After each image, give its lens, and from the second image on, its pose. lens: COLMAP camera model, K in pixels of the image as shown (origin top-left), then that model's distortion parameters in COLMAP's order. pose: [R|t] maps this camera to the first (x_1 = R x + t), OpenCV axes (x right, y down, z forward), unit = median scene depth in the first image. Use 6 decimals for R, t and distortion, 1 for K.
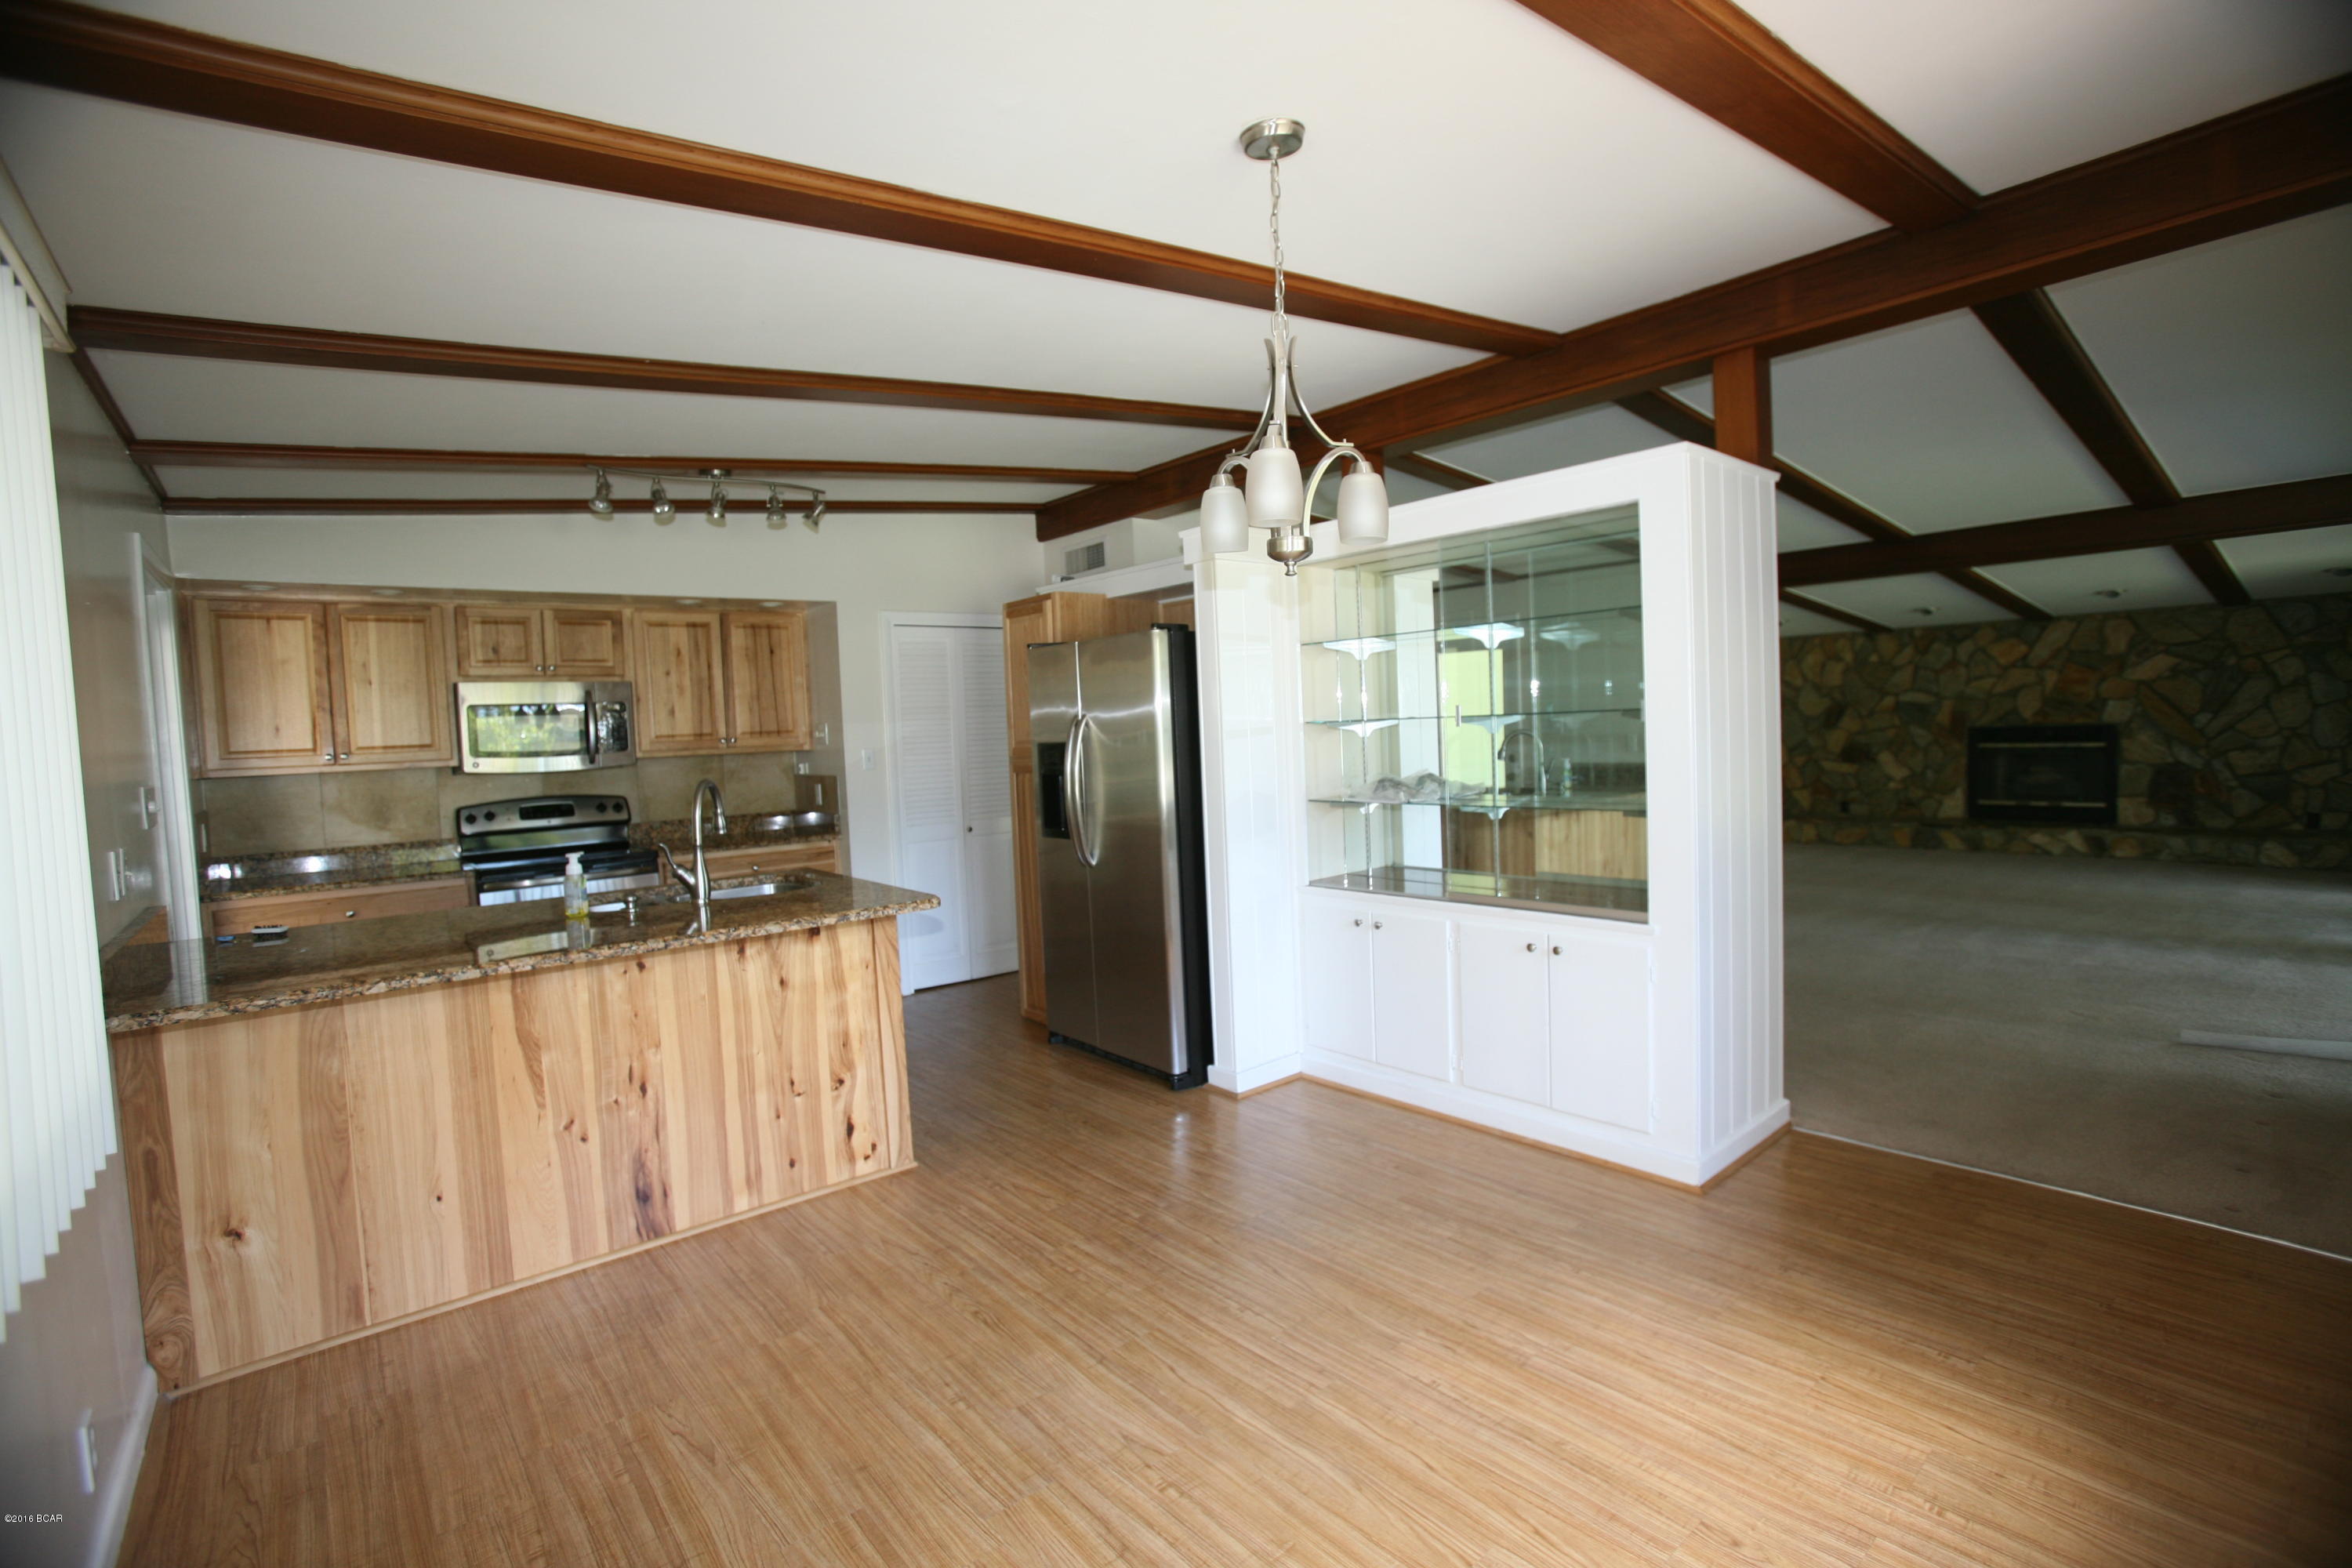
lens RADIAL K [[1088.6, 0, 1160.6], [0, 1088.6, 769.8], [0, 0, 1]] dist [-0.009674, 0.009407]
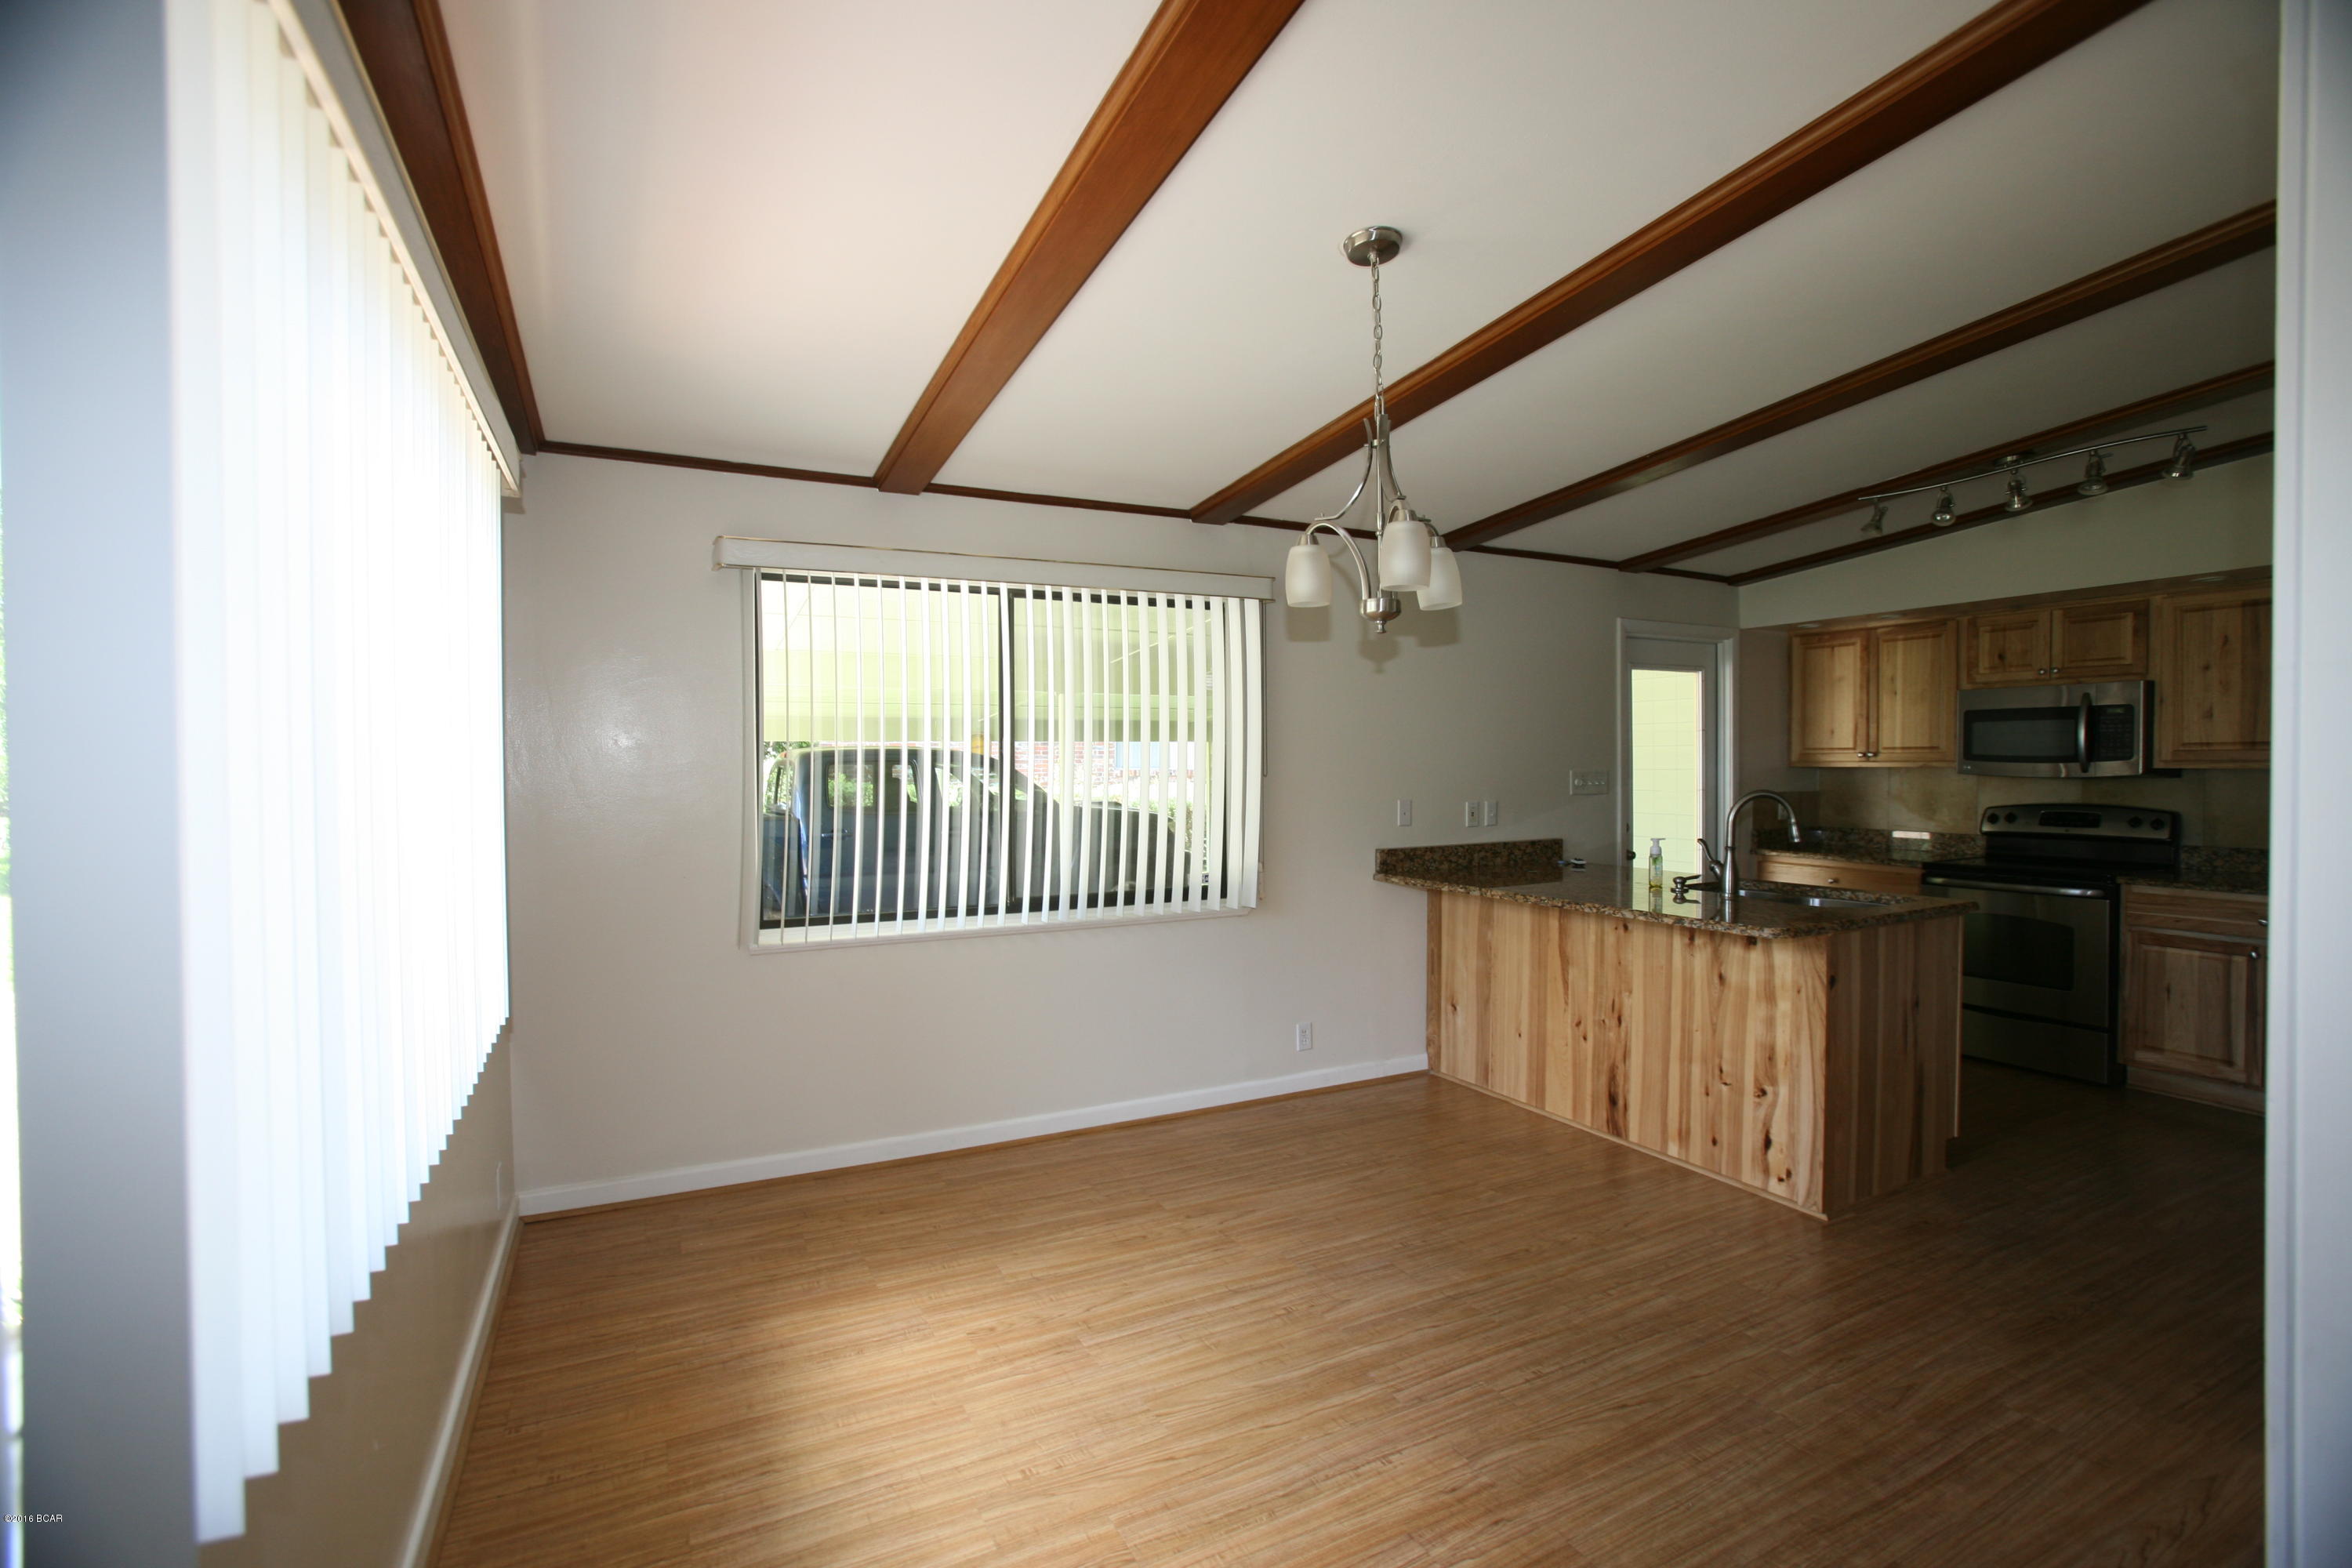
lens RADIAL K [[1088.6, 0, 1206.0], [0, 1088.6, 763.0], [0, 0, 1]] dist [-0.009674, 0.009407]
pose [[-0.164386, 0.044927, -0.985372, 0.682298], [-0.028696, 0.998322, 0.050304, -0.051299], [0.985979, 0.036546, -0.162821, 0.553385]]
